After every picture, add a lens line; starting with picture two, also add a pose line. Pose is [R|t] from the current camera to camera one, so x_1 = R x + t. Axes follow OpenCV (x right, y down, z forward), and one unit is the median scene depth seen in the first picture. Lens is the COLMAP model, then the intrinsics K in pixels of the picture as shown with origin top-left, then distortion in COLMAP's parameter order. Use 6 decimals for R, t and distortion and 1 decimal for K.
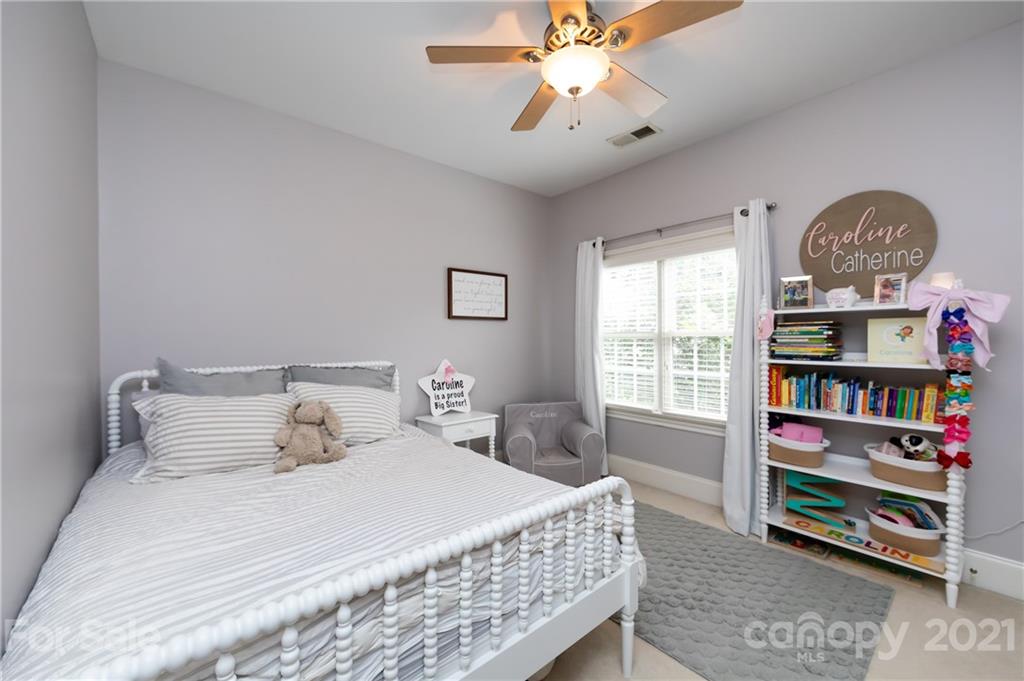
lens RADIAL K [[405.3, 0, 511.4], [0, 405.3, 340.7], [0, 0, 1]] dist [-0.006459, 0.000798]
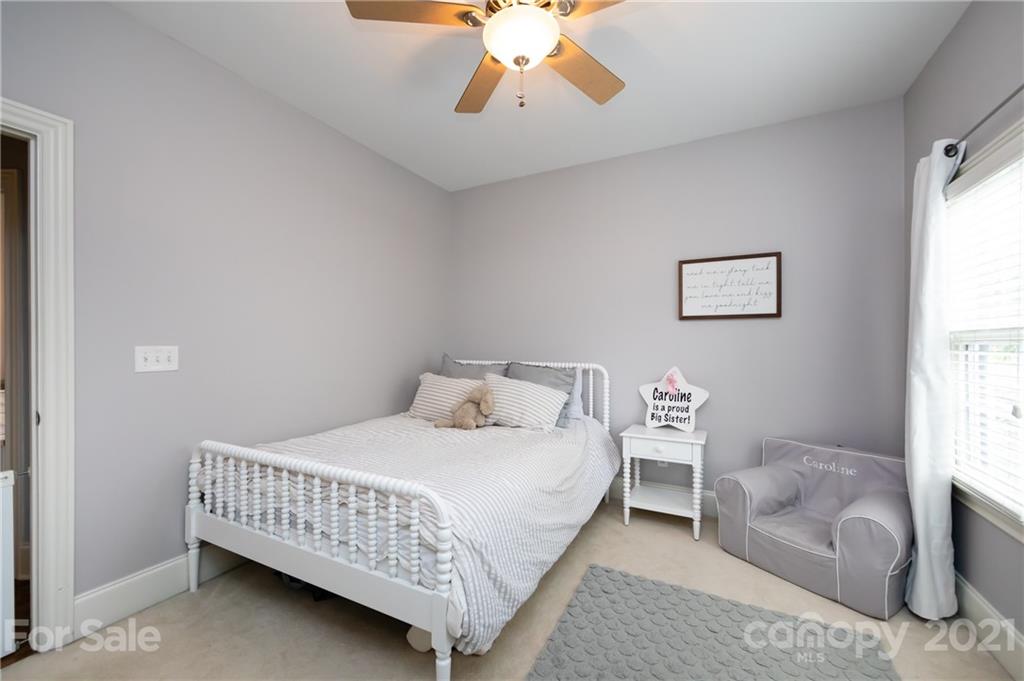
lens RADIAL K [[405.3, 0, 511.2], [0, 405.3, 341.1], [0, 0, 1]] dist [-0.006459, 0.000798]
pose [[0.378683, -0.000419, -0.925526, 0.524329], [-0.006554, 0.999974, -0.003135, -0.004239], [0.925503, 0.007253, 0.378671, 0.351440]]
